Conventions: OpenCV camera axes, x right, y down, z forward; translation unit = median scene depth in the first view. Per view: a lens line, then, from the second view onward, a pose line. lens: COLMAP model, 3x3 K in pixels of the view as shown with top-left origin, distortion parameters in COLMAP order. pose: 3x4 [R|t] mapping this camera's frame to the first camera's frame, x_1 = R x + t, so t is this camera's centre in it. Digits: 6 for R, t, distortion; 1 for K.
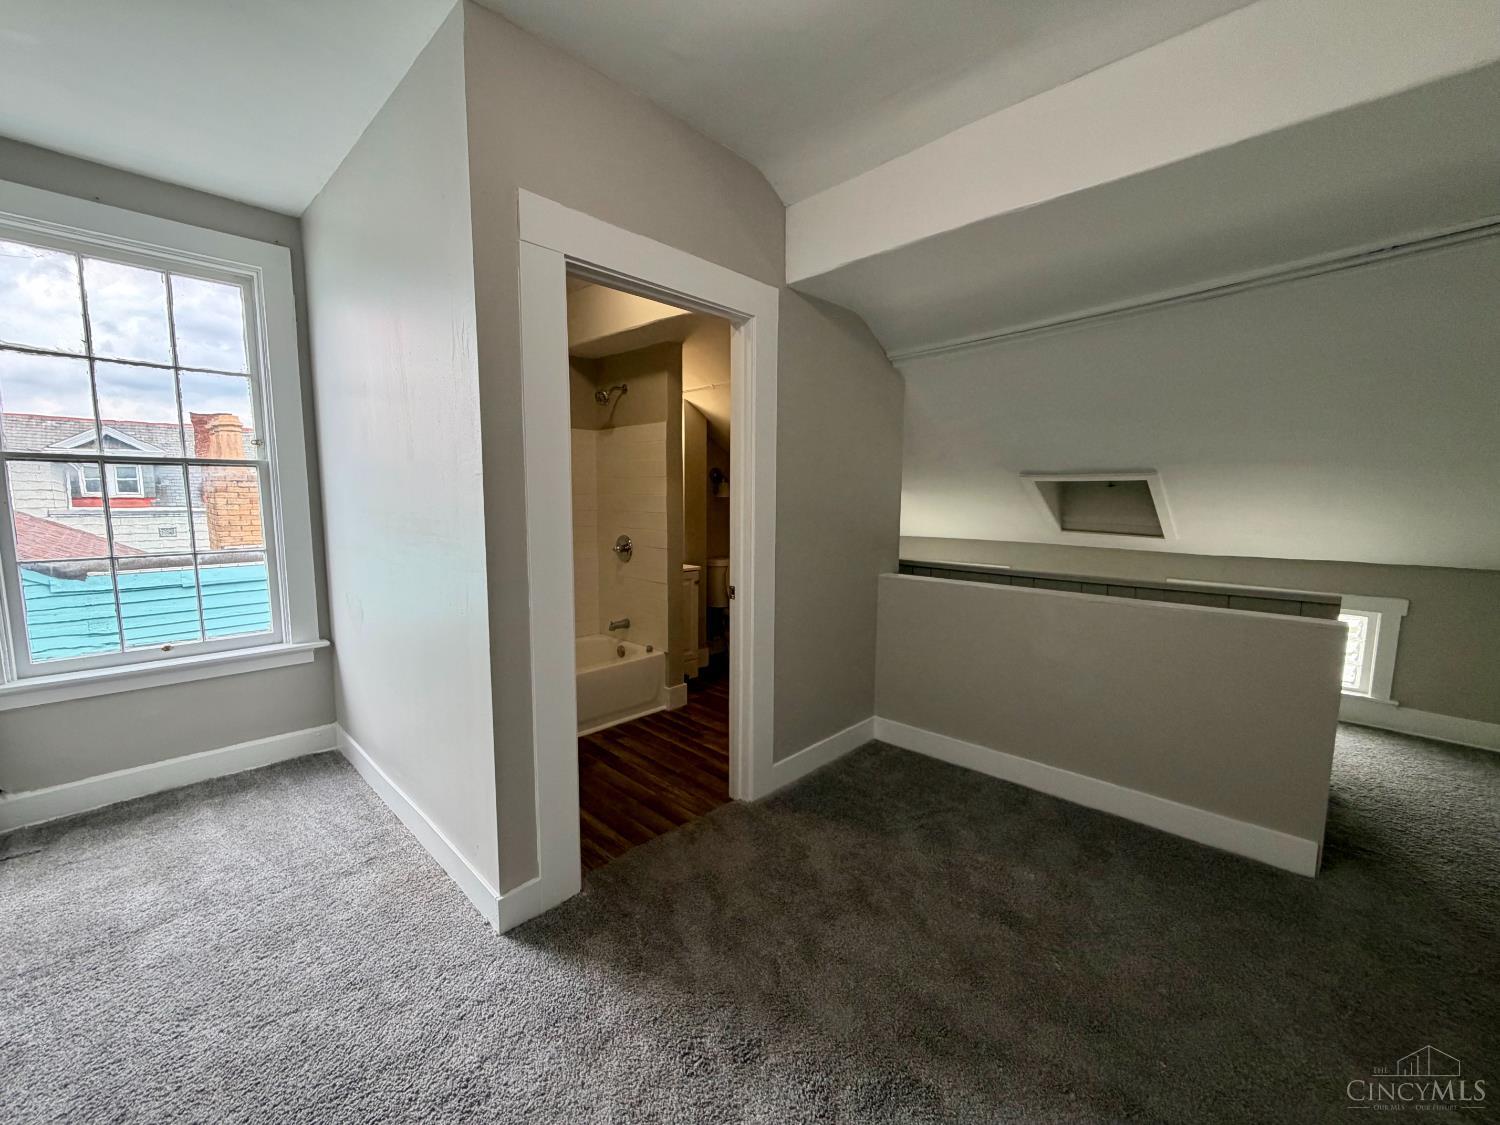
lens RADIAL K [[600.5, 0, 741.4], [0, 600.5, 564.6], [0, 0, 1]] dist [0.001550, 0.000129]
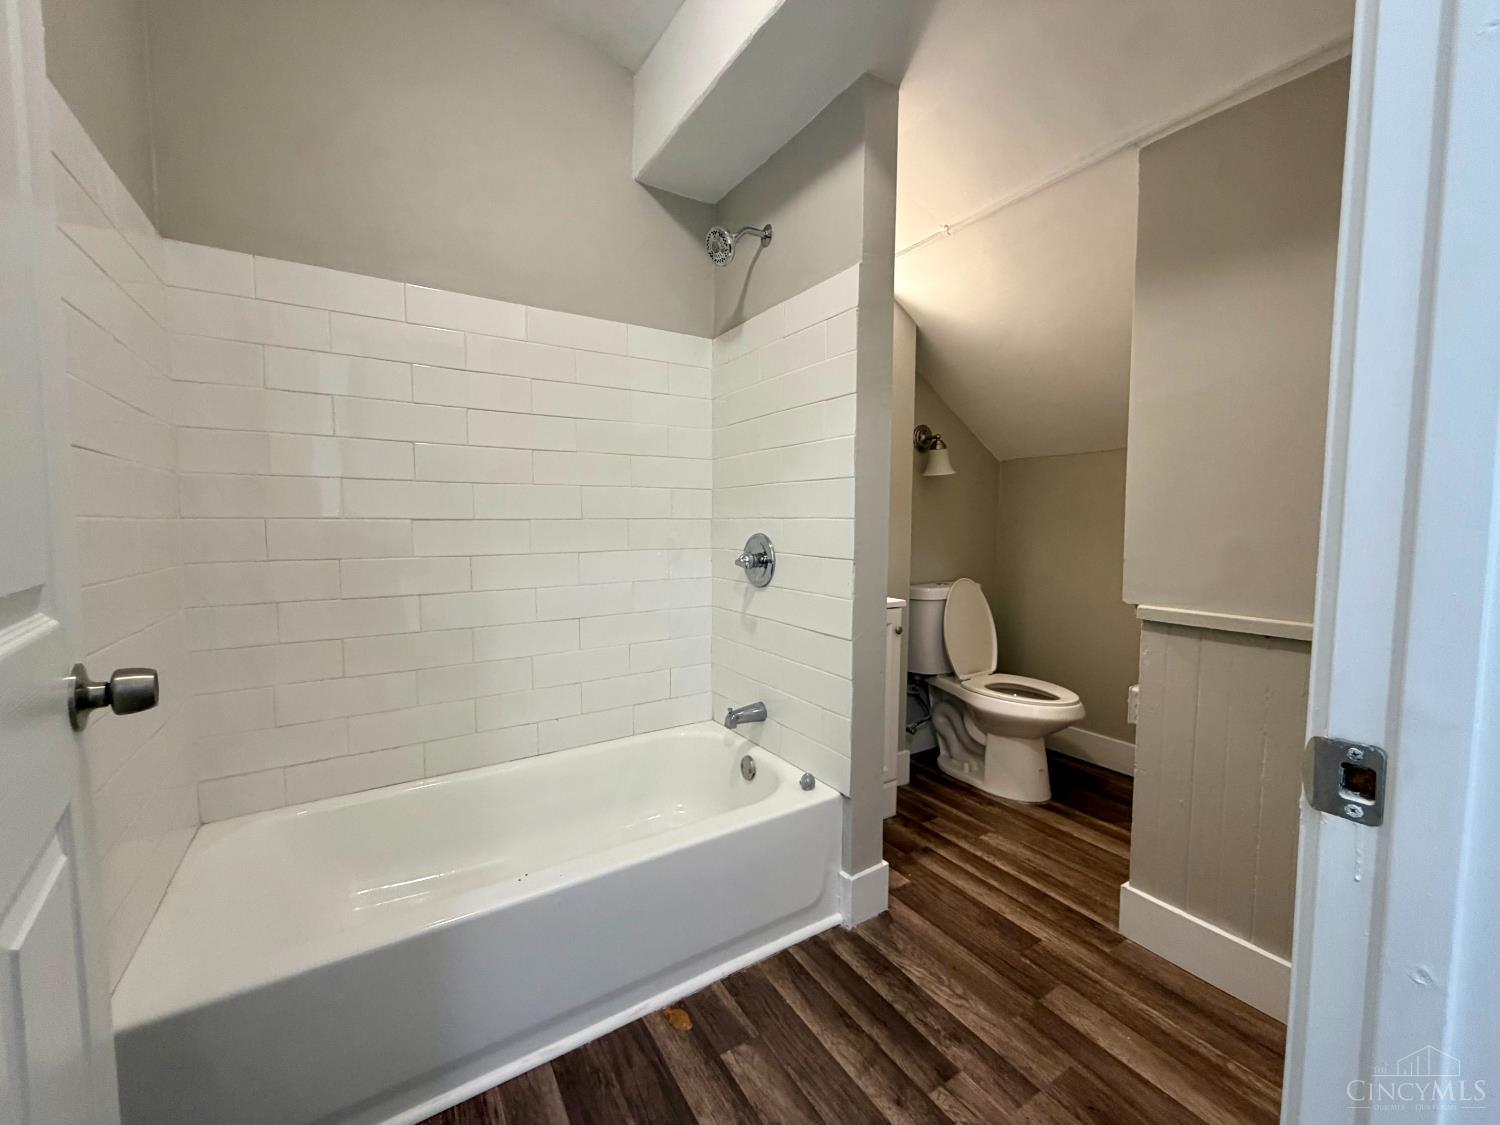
lens RADIAL K [[600.5, 0, 740.5], [0, 600.5, 563.3], [0, 0, 1]] dist [0.001550, 0.000129]
pose [[0.970253, 0.012190, -0.241787, -0.092523], [-0.023961, 0.998663, -0.045801, -0.000966], [0.240906, 0.050232, 0.969248, 0.529239]]
